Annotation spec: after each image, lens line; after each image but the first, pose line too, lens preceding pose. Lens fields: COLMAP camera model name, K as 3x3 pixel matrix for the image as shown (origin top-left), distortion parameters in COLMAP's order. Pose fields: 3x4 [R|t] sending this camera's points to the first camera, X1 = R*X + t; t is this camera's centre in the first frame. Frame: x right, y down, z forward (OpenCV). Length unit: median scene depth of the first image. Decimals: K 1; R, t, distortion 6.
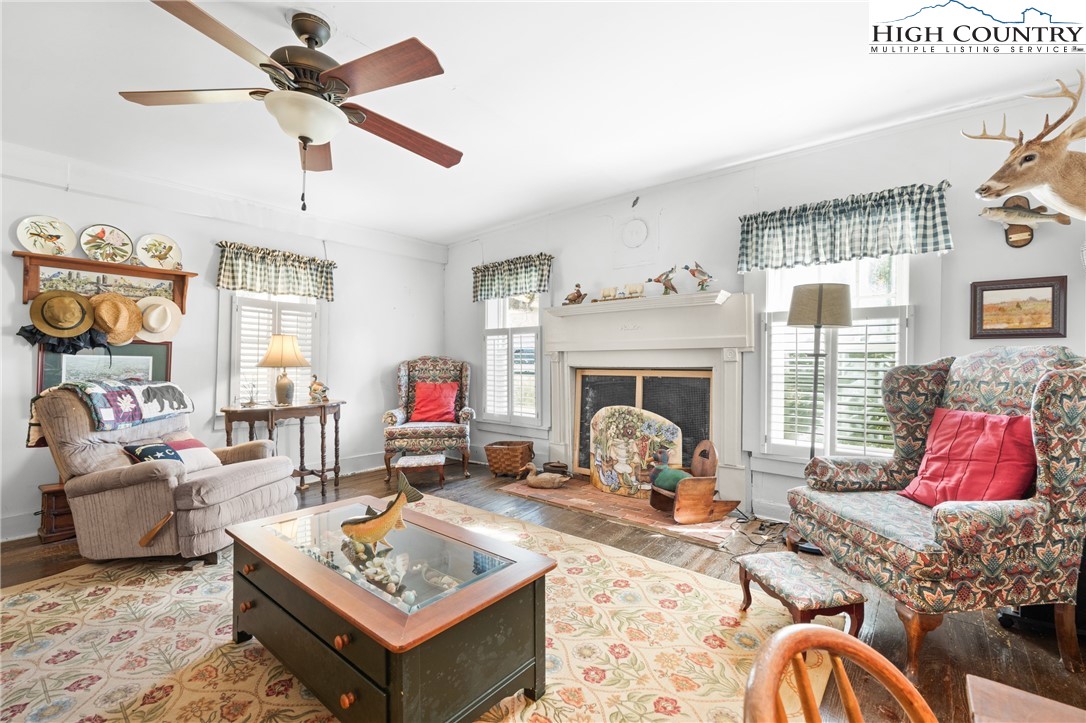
lens RADIAL K [[472.0, 0, 543.0], [0, 472.0, 361.5], [0, 0, 1]] dist [-0.001883, 0.000145]
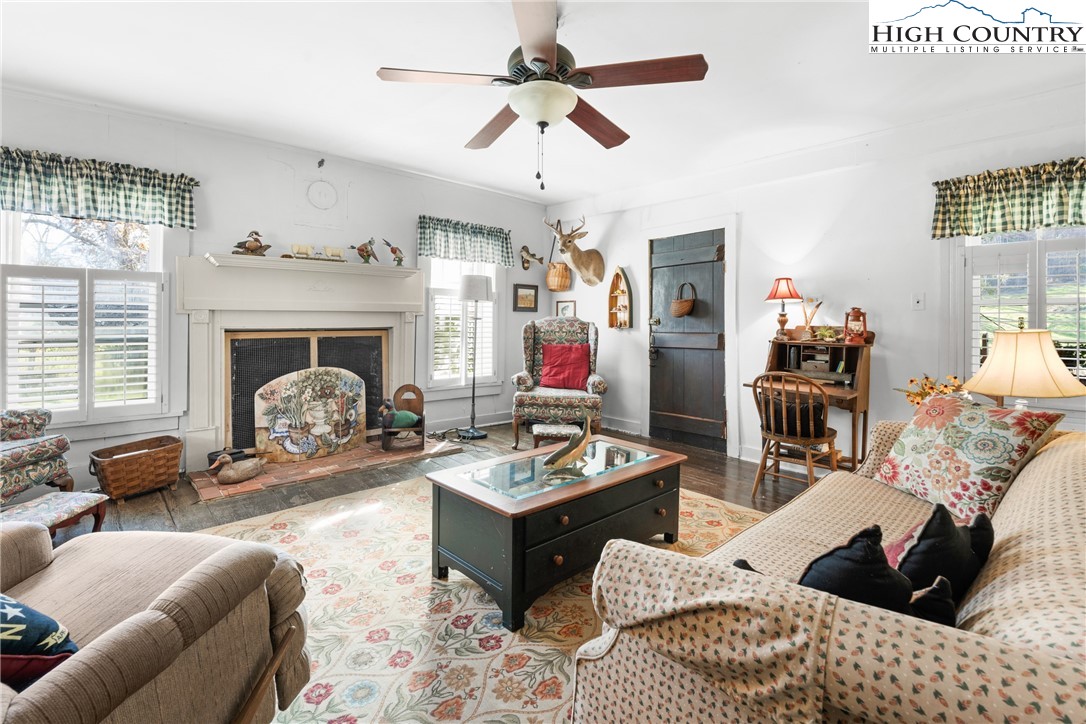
lens RADIAL K [[479.7, 0, 540.0], [0, 479.7, 326.4], [0, 0, 1]] dist [-0.007939, 0.000804]
pose [[0.142017, -0.015890, 0.989737, -0.763313], [-0.006178, 0.999837, 0.016939, -0.012188], [-0.989845, -0.008520, 0.141896, 0.401077]]
